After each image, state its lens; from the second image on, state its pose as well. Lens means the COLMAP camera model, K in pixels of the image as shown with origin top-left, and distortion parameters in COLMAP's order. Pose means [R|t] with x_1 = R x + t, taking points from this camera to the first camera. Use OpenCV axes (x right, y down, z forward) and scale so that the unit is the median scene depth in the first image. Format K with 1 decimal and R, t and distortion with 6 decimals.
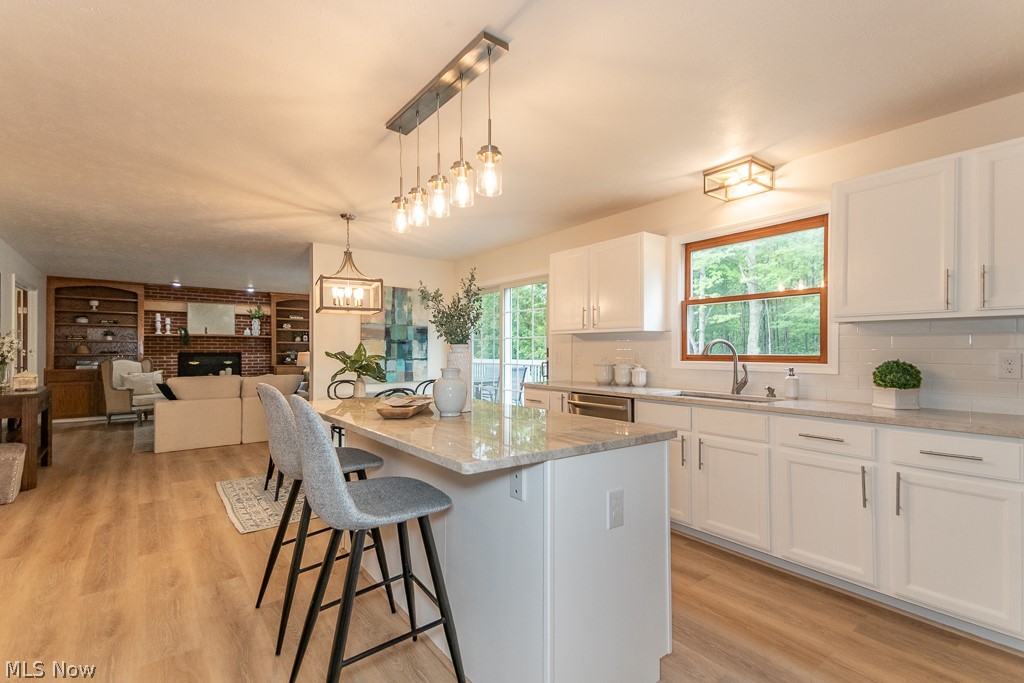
lens RADIAL K [[438.3, 0, 535.1], [0, 438.3, 344.4], [0, 0, 1]] dist [0.011504, -0.000342]
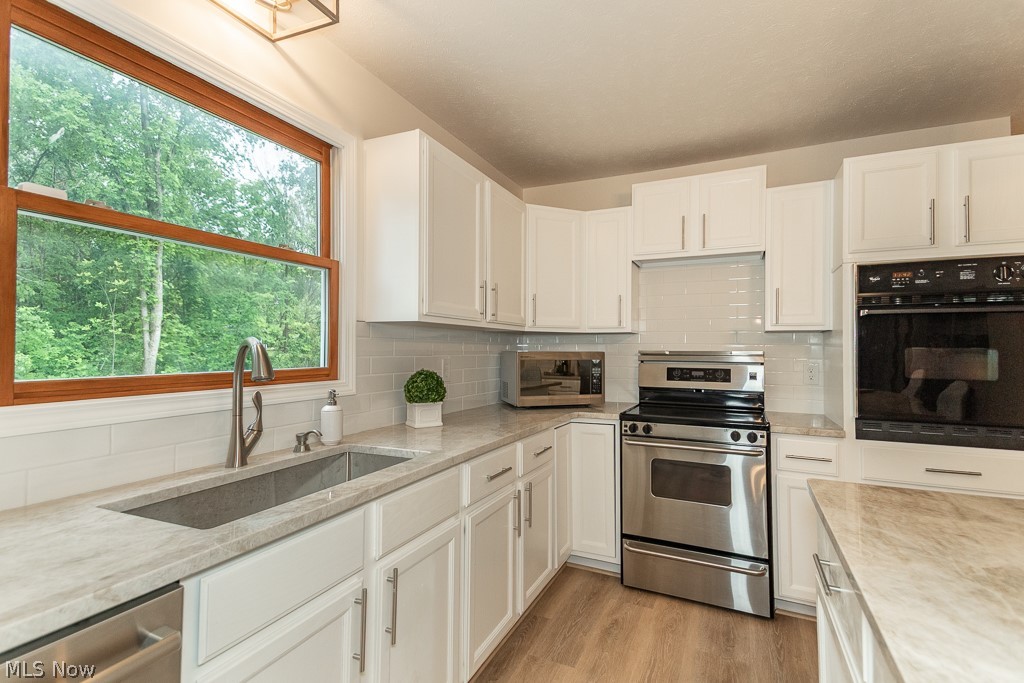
lens RADIAL K [[486.5, 0, 535.4], [0, 486.5, 341.3], [0, 0, 1]] dist [0.035041, -0.000354]
pose [[-0.452107, 0.006564, 0.891939, -0.099580], [-0.019391, 0.999664, -0.017185, -0.004105], [-0.891753, -0.025065, -0.451828, 0.981282]]
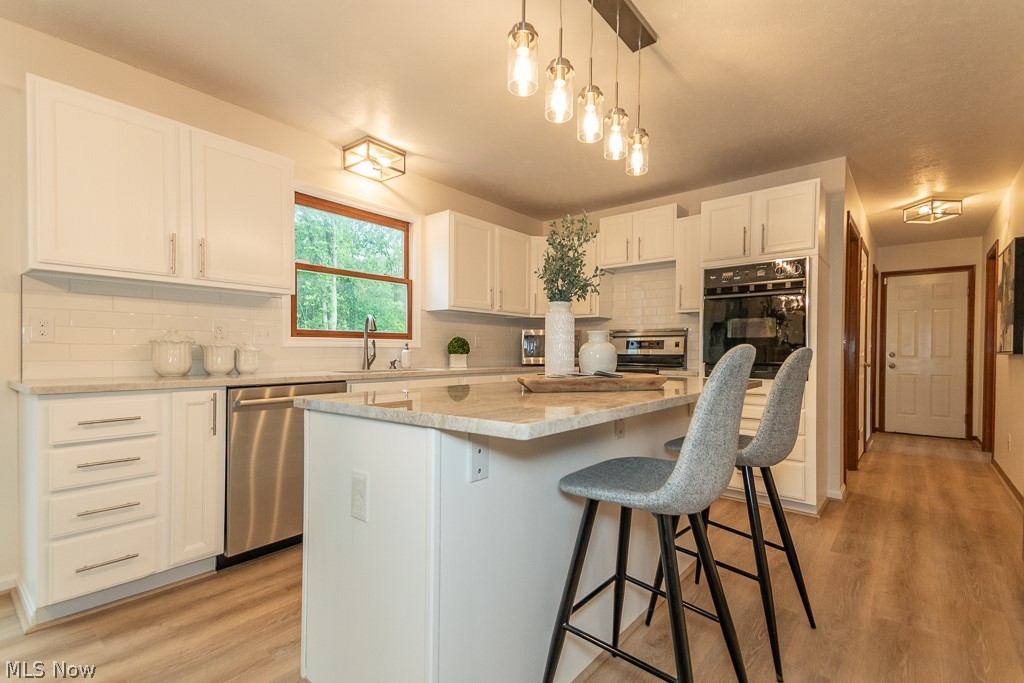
lens RADIAL K [[488.9, 0, 516.9], [0, 488.9, 356.9], [0, 0, 1]] dist [0.030304, 0.000108]
pose [[-0.175535, -0.016047, 0.984342, -0.734179], [-0.019613, 0.999726, 0.012800, 0.064032], [-0.984278, -0.017059, -0.175801, 0.873585]]
